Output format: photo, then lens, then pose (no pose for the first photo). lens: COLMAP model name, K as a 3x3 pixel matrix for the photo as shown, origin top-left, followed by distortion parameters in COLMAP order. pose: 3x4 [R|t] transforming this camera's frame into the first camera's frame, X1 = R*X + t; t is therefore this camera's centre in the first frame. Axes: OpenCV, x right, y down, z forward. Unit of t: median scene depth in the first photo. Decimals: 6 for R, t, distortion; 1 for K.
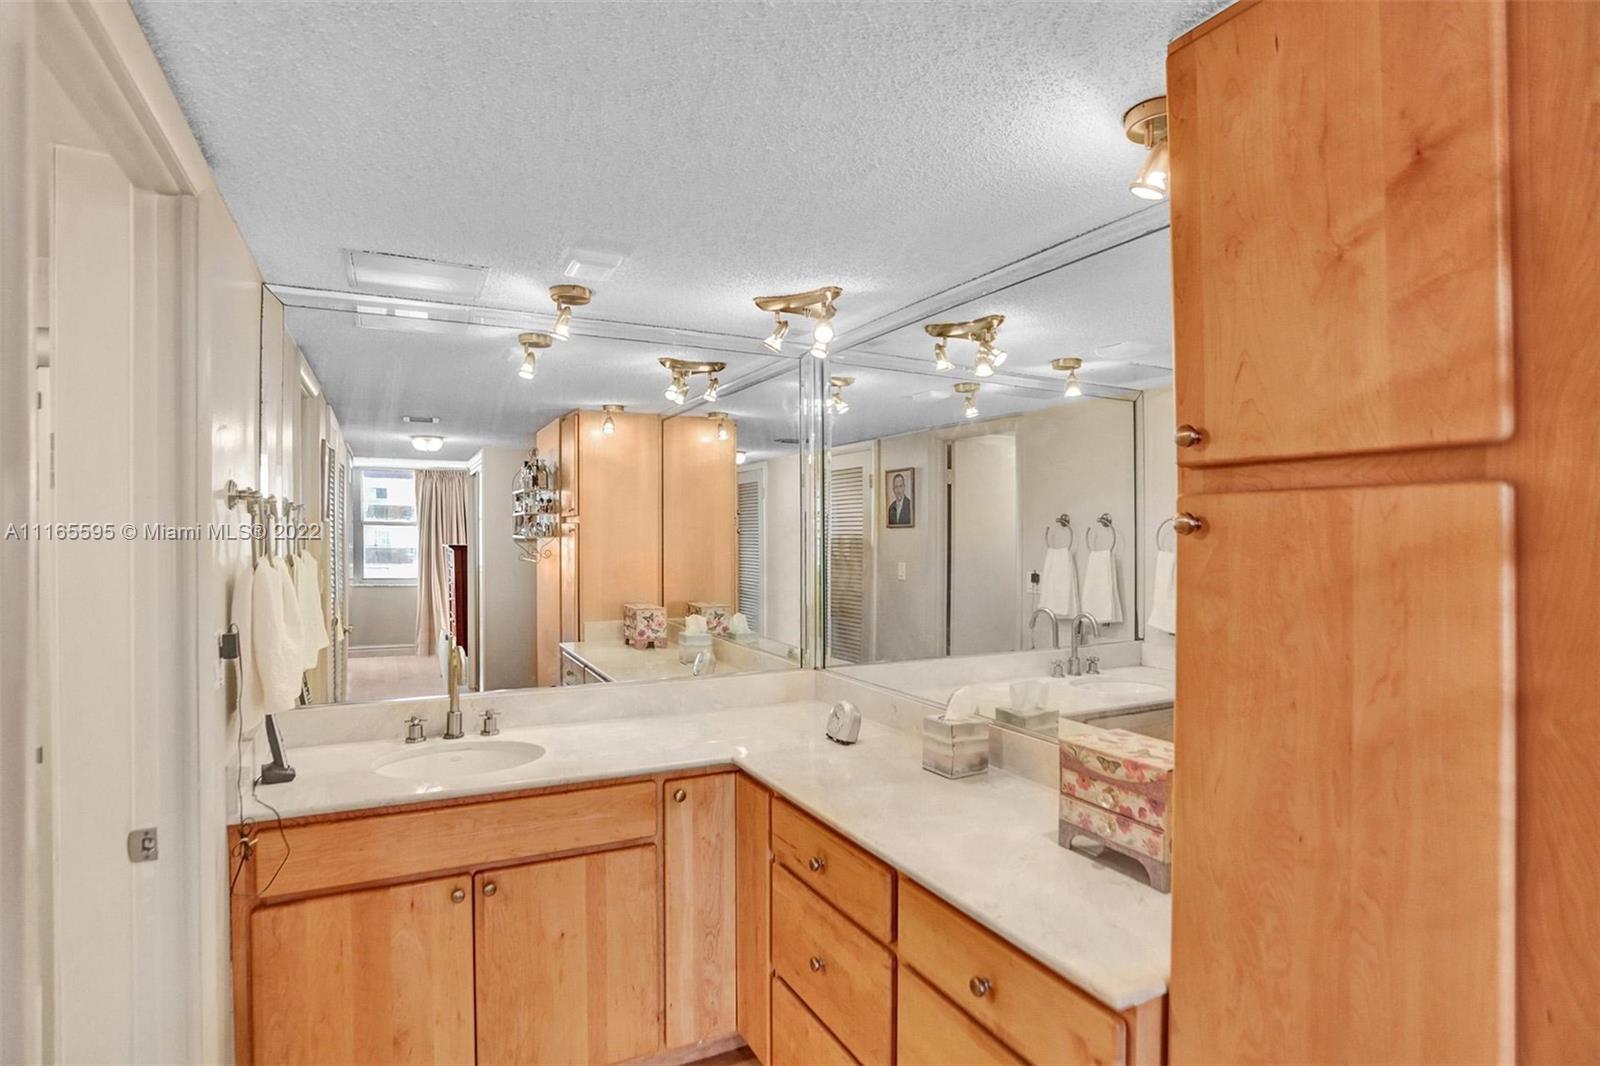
lens RADIAL K [[794.8, 0, 800.0], [0, 794.8, 533.0], [0, 0, 1]] dist [-0.079184, 0.034899]
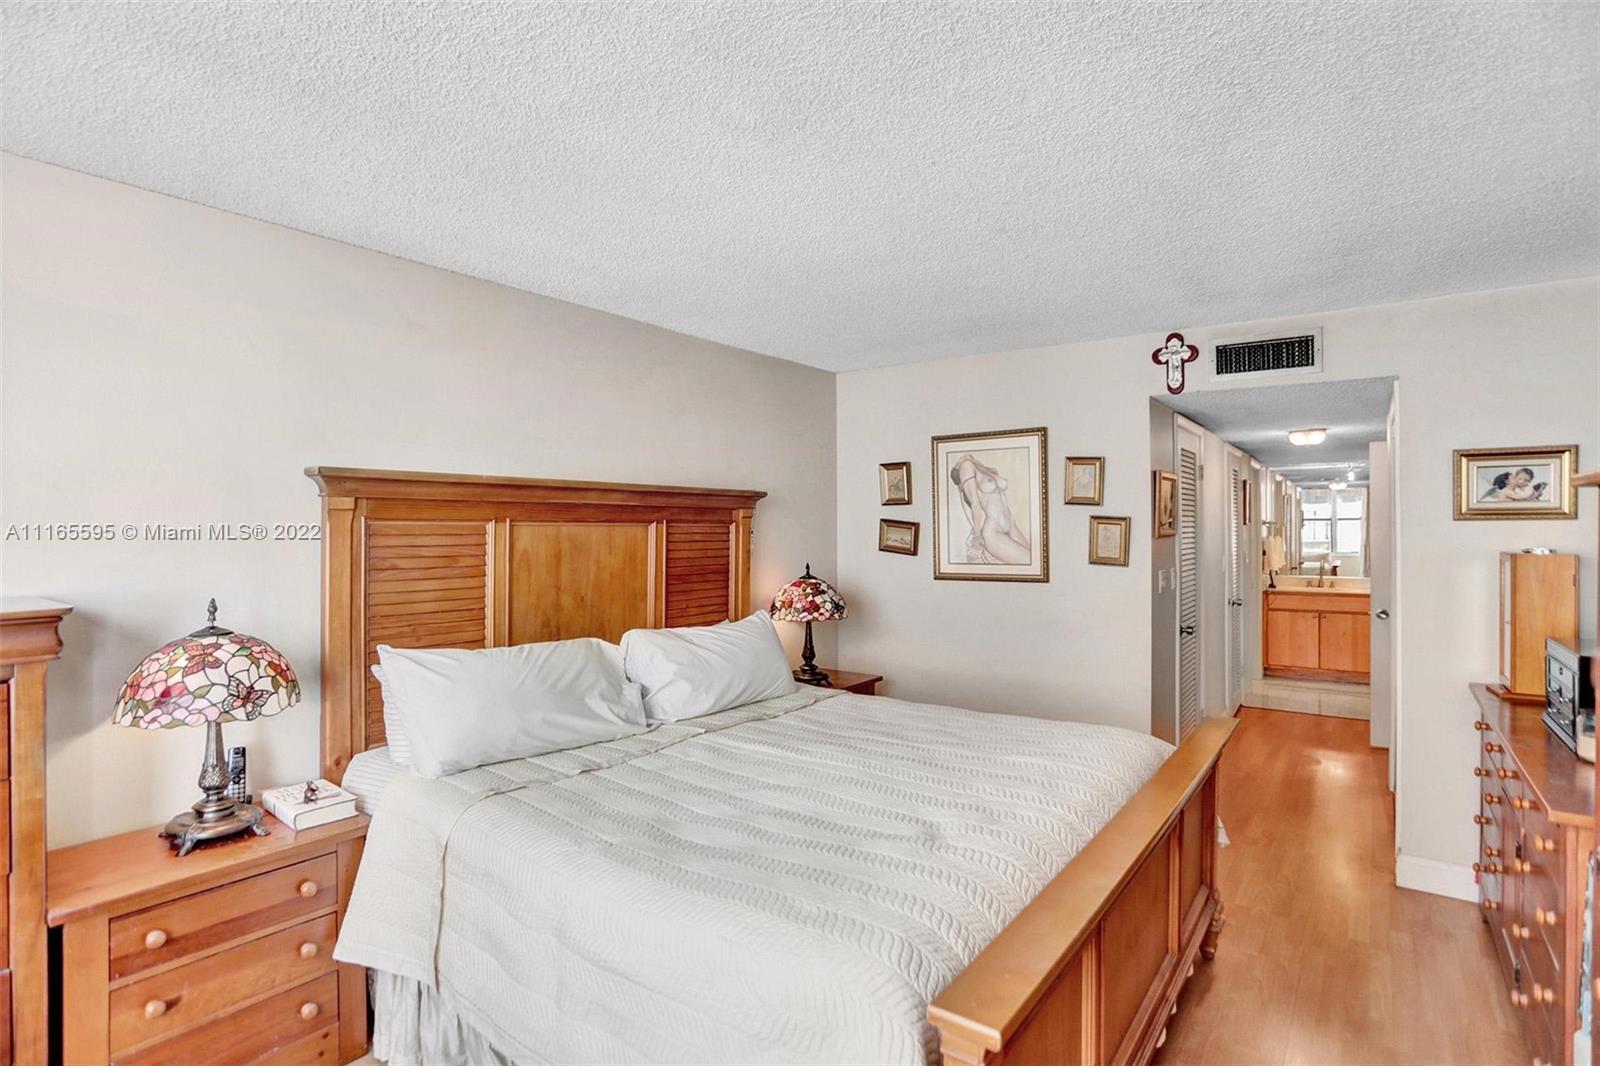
lens RADIAL K [[794.8, 0, 800.0], [0, 794.8, 533.0], [0, 0, 1]] dist [-0.079184, 0.034899]
pose [[0.449213, -0.003949, -0.893416, 1.972834], [-0.008593, 0.999925, -0.008740, 0.080577], [0.893383, 0.011603, 0.449146, -3.255883]]
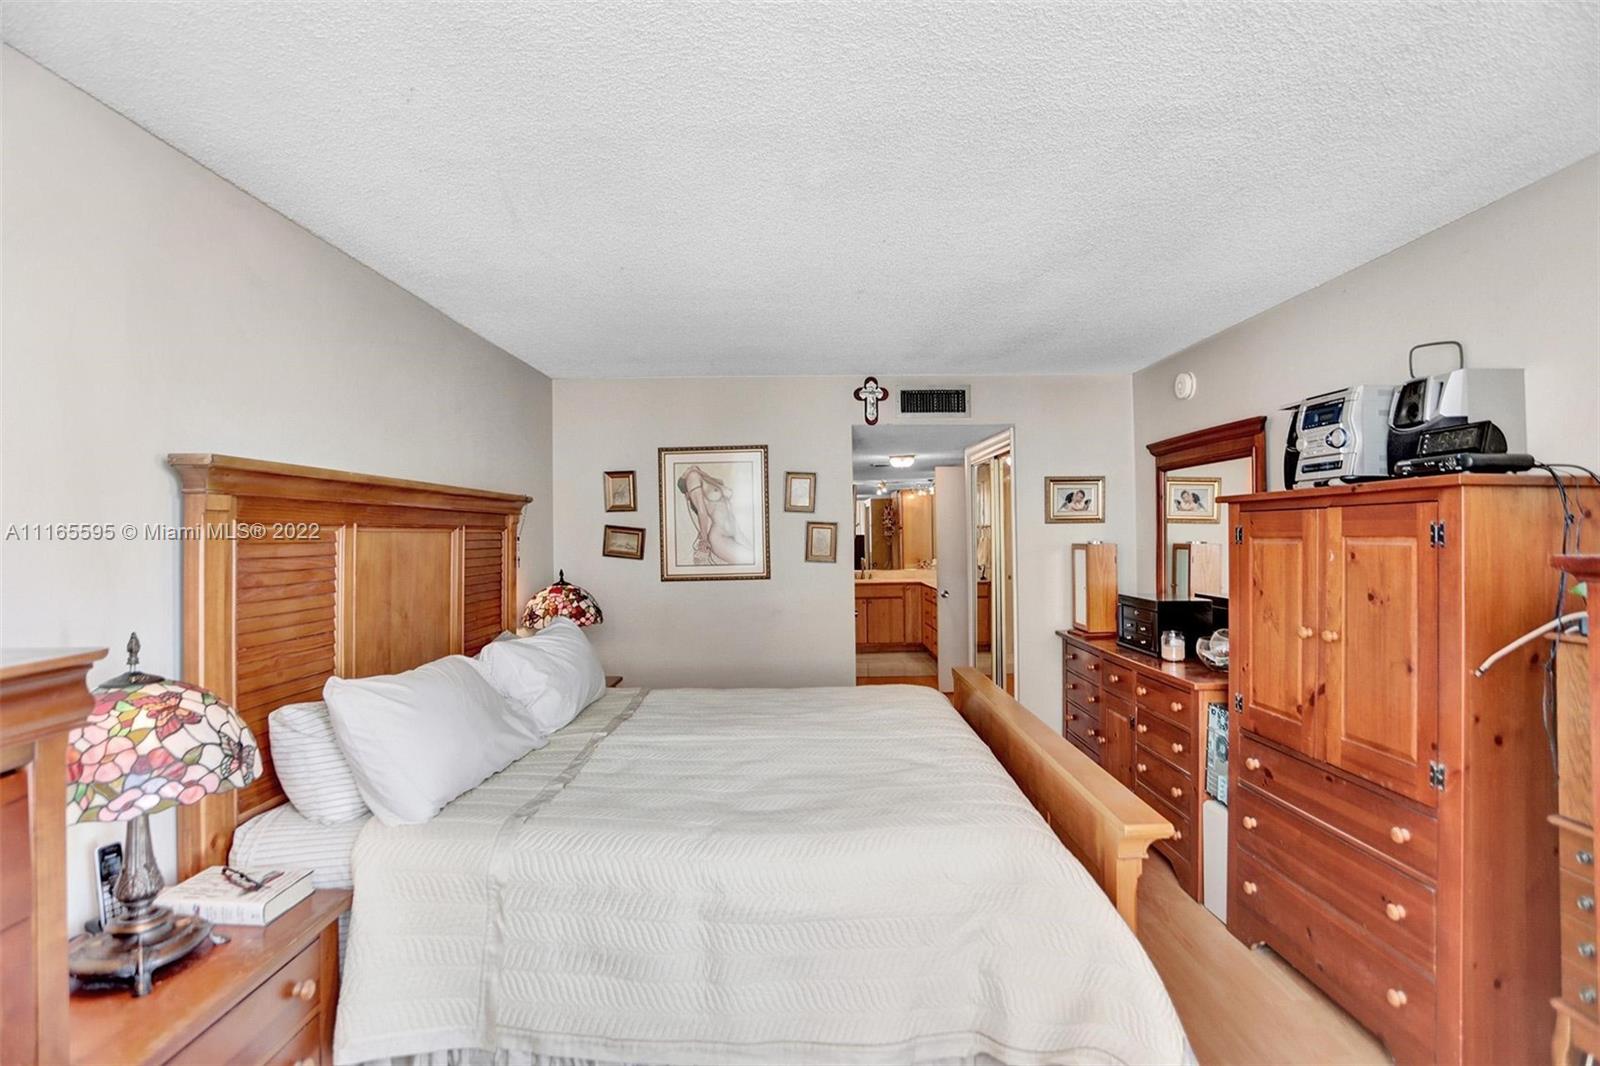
lens RADIAL K [[794.8, 0, 800.0], [0, 794.8, 533.0], [0, 0, 1]] dist [-0.079184, 0.034899]
pose [[0.890671, -0.020612, -0.454181, 1.583023], [0.013749, 0.999736, -0.018408, 0.093568], [0.454440, 0.010151, 0.890719, -3.890176]]
